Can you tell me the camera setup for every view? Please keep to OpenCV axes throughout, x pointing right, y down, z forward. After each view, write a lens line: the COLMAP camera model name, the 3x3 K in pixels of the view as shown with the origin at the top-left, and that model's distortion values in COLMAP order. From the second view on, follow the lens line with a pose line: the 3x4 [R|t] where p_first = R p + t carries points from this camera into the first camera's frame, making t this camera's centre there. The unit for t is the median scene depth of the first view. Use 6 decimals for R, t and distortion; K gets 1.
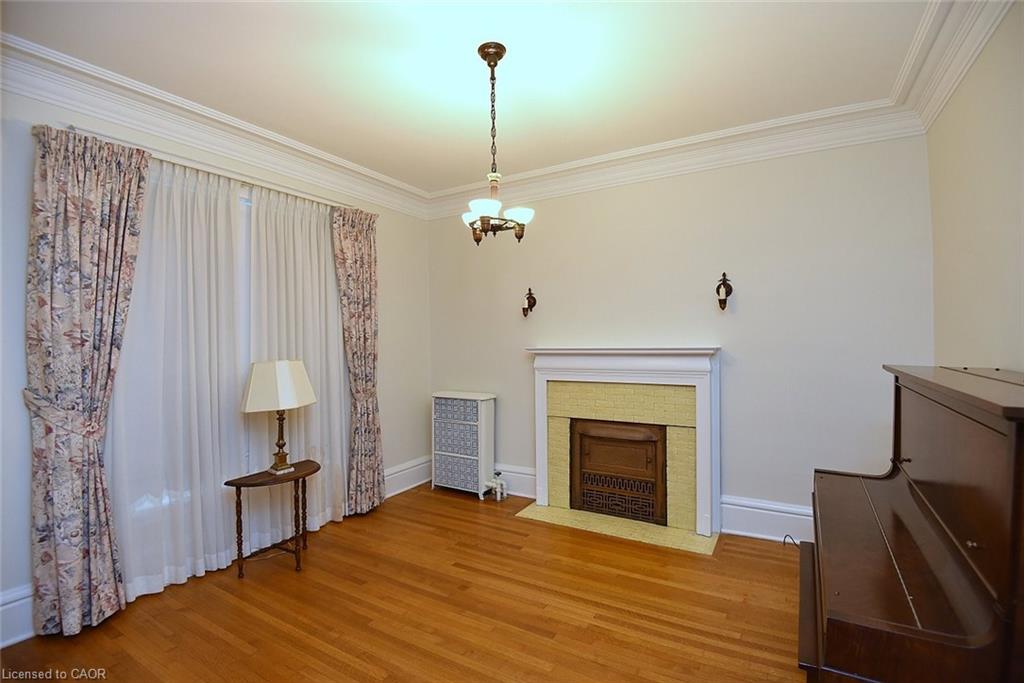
lens RADIAL K [[483.5, 0, 520.4], [0, 483.5, 335.1], [0, 0, 1]] dist [-0.015027, -0.018952]
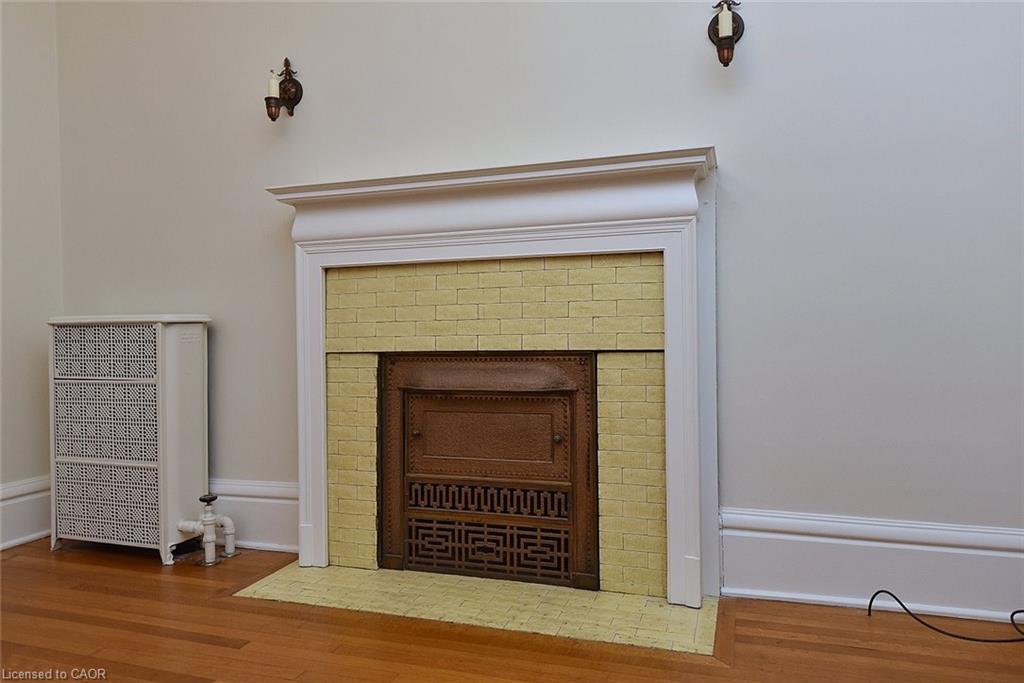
lens RADIAL K [[701.6, 0, 540.1], [0, 701.6, 340.3], [0, 0, 1]] dist [0.014572, -0.002385]
pose [[0.977121, -0.004471, 0.212639, 0.112193], [0.002183, 0.999937, 0.010993, 0.154840], [-0.212675, -0.010278, 0.977069, 0.372710]]
